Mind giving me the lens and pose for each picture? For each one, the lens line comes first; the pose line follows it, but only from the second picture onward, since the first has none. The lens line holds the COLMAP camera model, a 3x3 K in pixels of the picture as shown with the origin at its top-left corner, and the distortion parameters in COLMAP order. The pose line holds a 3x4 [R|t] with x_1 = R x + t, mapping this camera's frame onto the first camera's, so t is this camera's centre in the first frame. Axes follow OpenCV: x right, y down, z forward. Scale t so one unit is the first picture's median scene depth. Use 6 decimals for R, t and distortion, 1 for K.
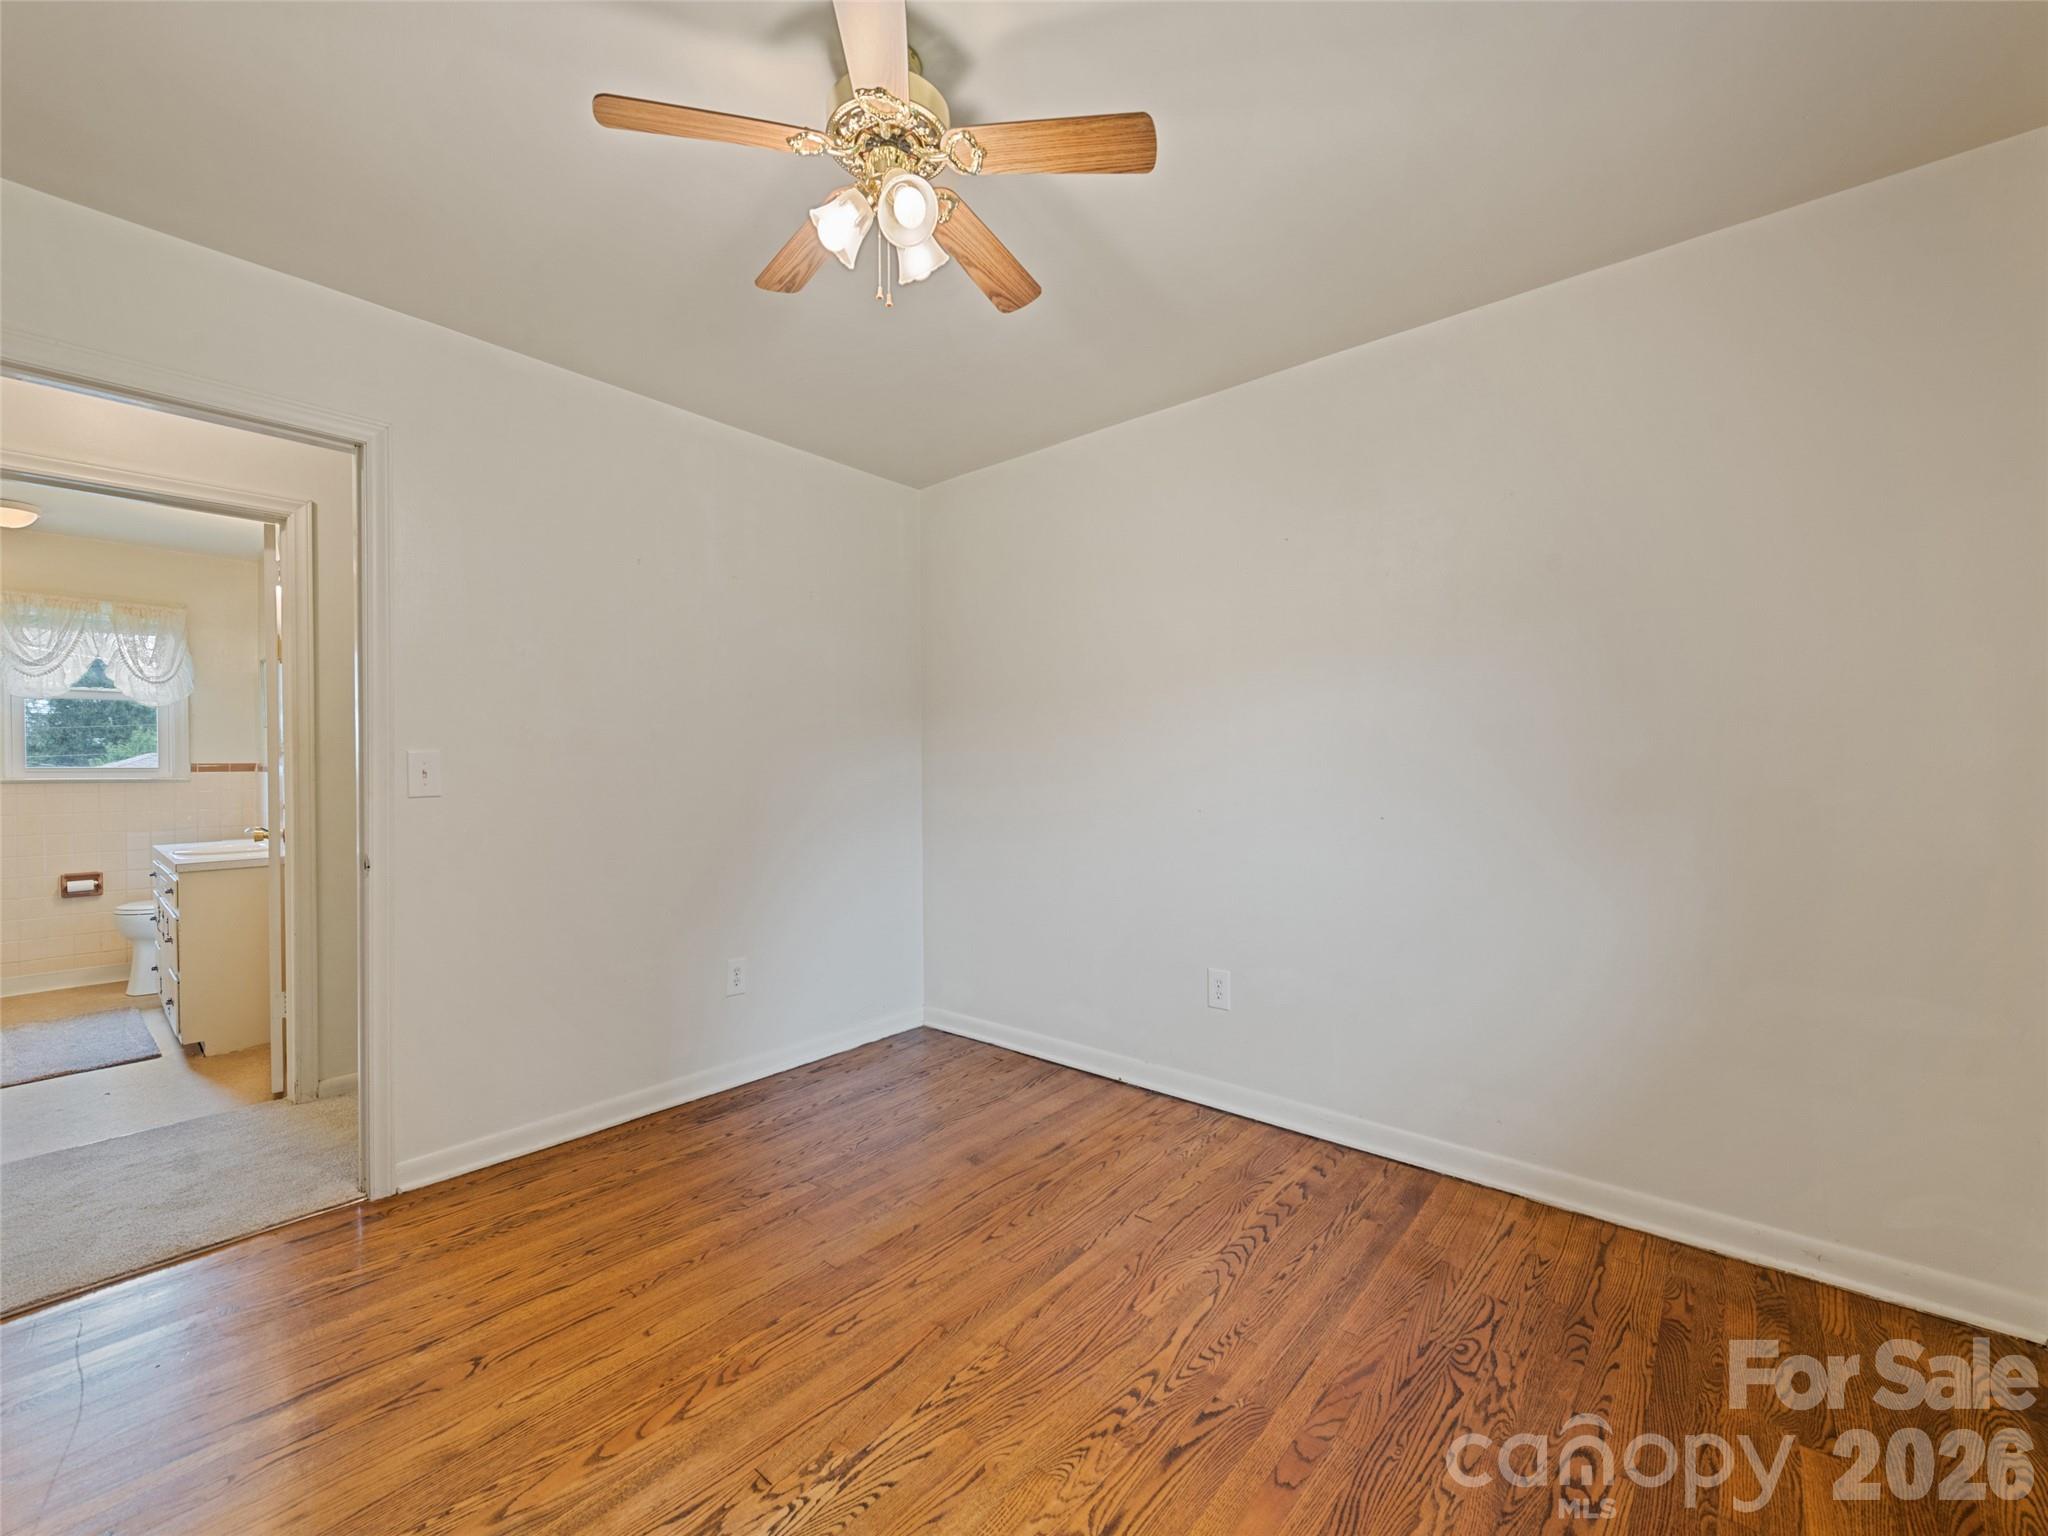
lens RADIAL K [[845.4, 0, 1024.0], [0, 845.4, 768.0], [0, 0, 1]] dist [-0.000670, -0.000067]
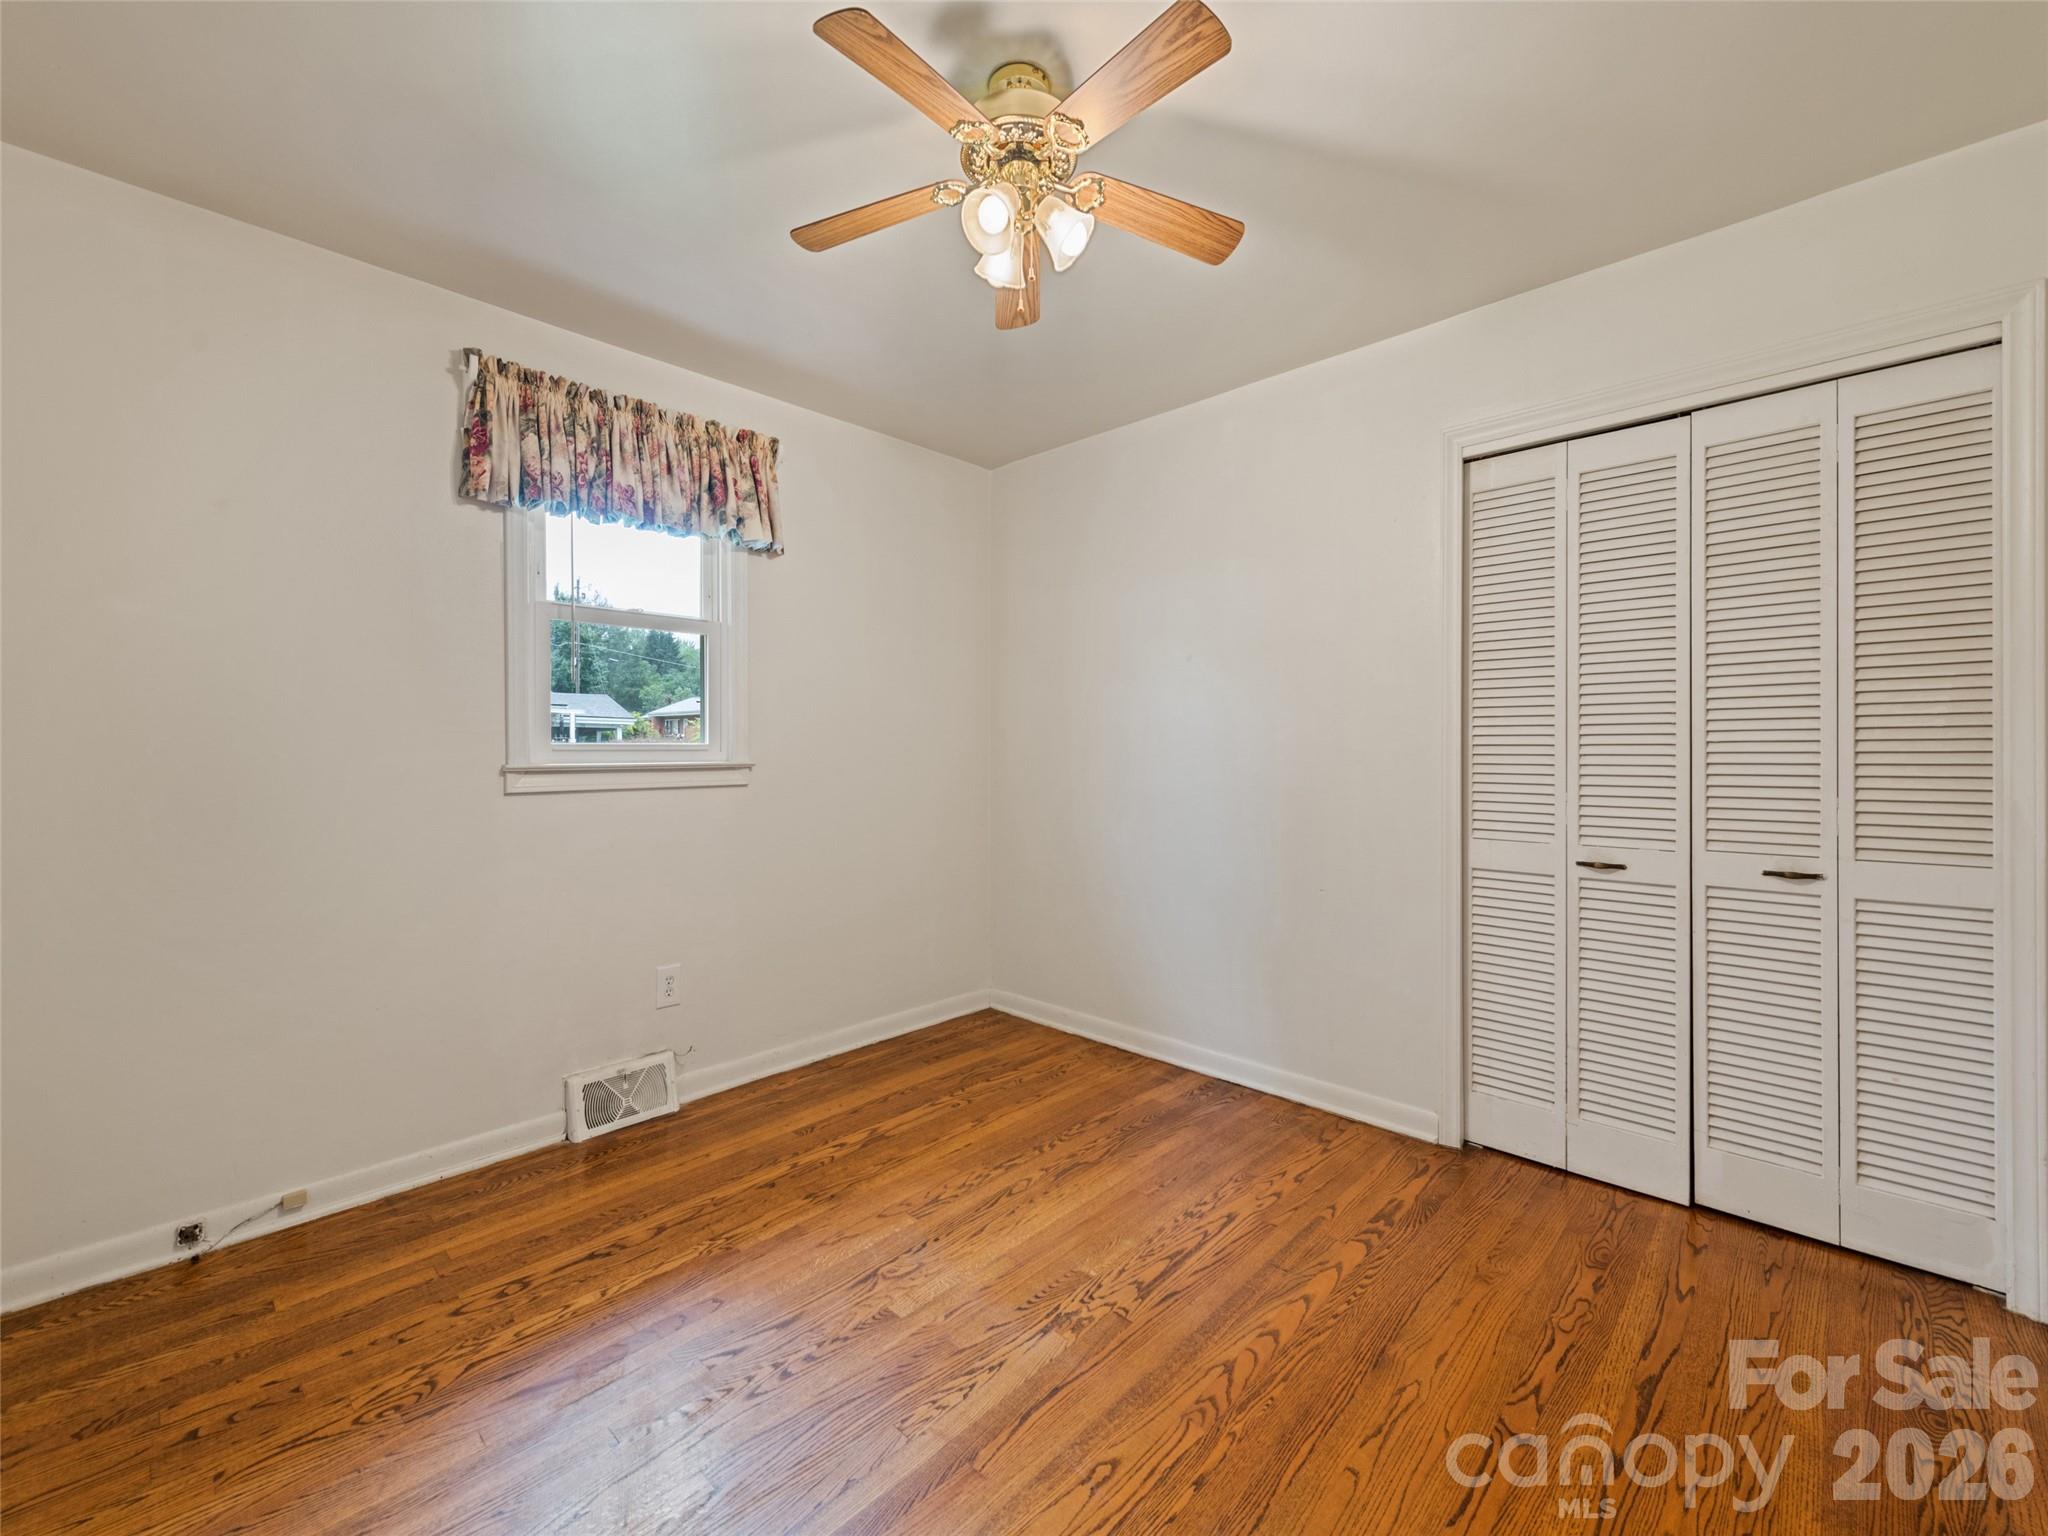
lens RADIAL K [[845.4, 0, 1024.0], [0, 845.4, 768.0], [0, 0, 1]] dist [-0.000670, -0.000067]
pose [[-0.998112, 0.005600, 0.061170, -0.216892], [0.007486, 0.999503, 0.030638, -0.005530], [-0.060968, 0.031038, -0.997657, 1.970979]]
